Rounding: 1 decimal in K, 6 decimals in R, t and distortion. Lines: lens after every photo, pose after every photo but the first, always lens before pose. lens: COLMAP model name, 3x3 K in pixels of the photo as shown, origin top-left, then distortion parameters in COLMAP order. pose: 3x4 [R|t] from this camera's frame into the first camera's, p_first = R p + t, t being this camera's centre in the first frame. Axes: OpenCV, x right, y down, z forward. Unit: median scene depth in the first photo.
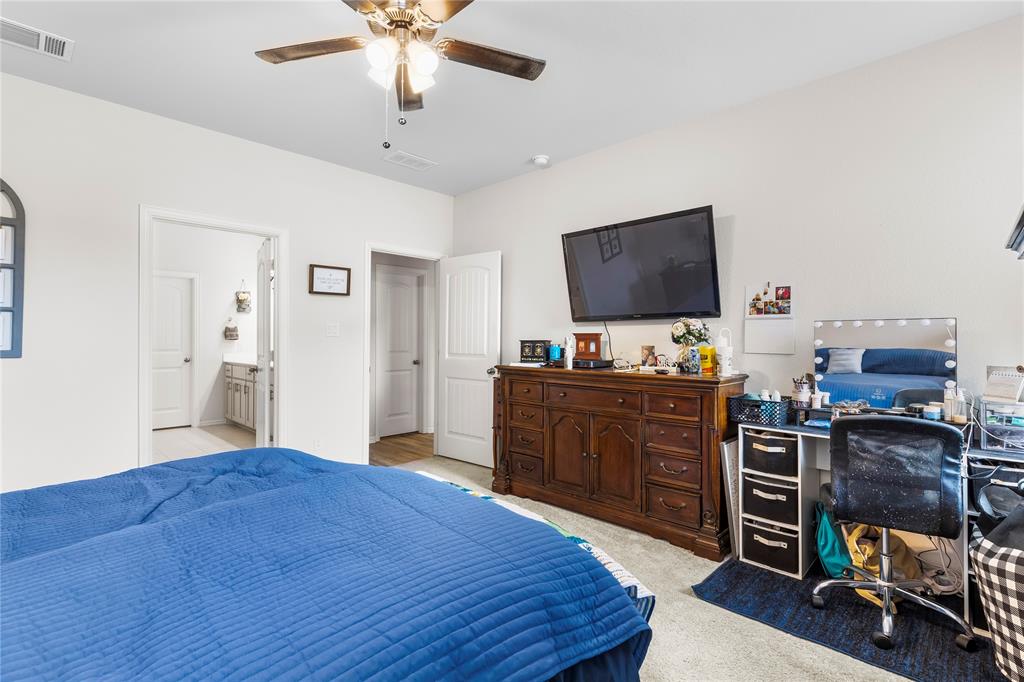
lens RADIAL K [[472.9, 0, 512.0], [0, 472.9, 341.0], [0, 0, 1]] dist [-0.035693, -0.000061]
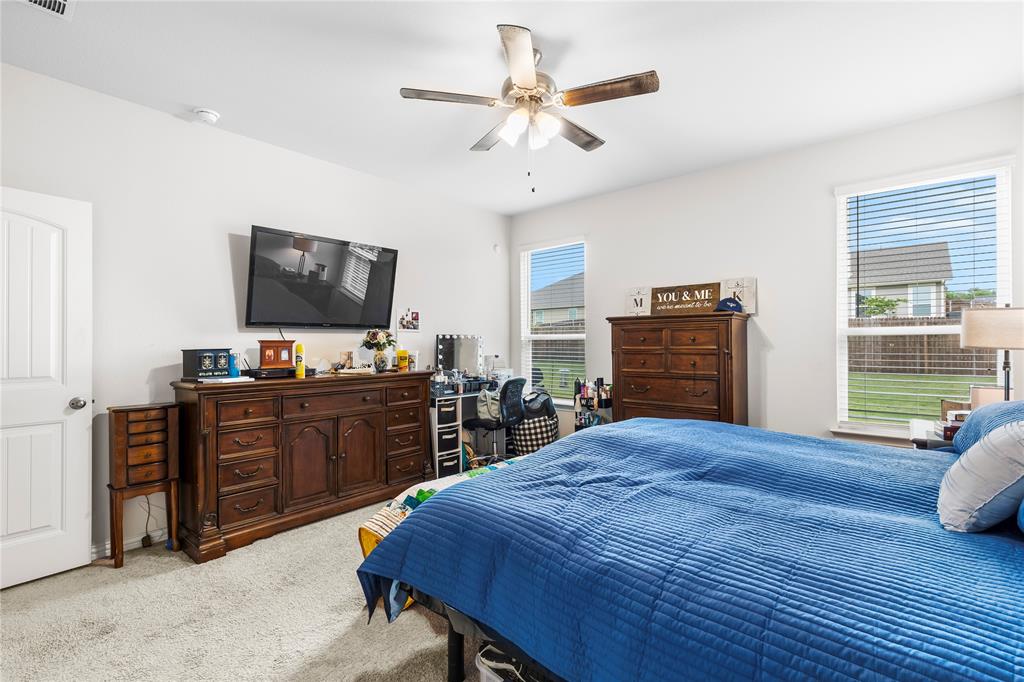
lens RADIAL K [[440.3, 0, 512.0], [0, 440.3, 341.0], [0, 0, 1]] dist [-0.000129, 0.000022]
pose [[-0.051155, -0.001391, 0.998690, -0.860023], [0.003646, 0.999992, 0.001579, -0.017095], [-0.998684, 0.003722, -0.051149, 0.676751]]
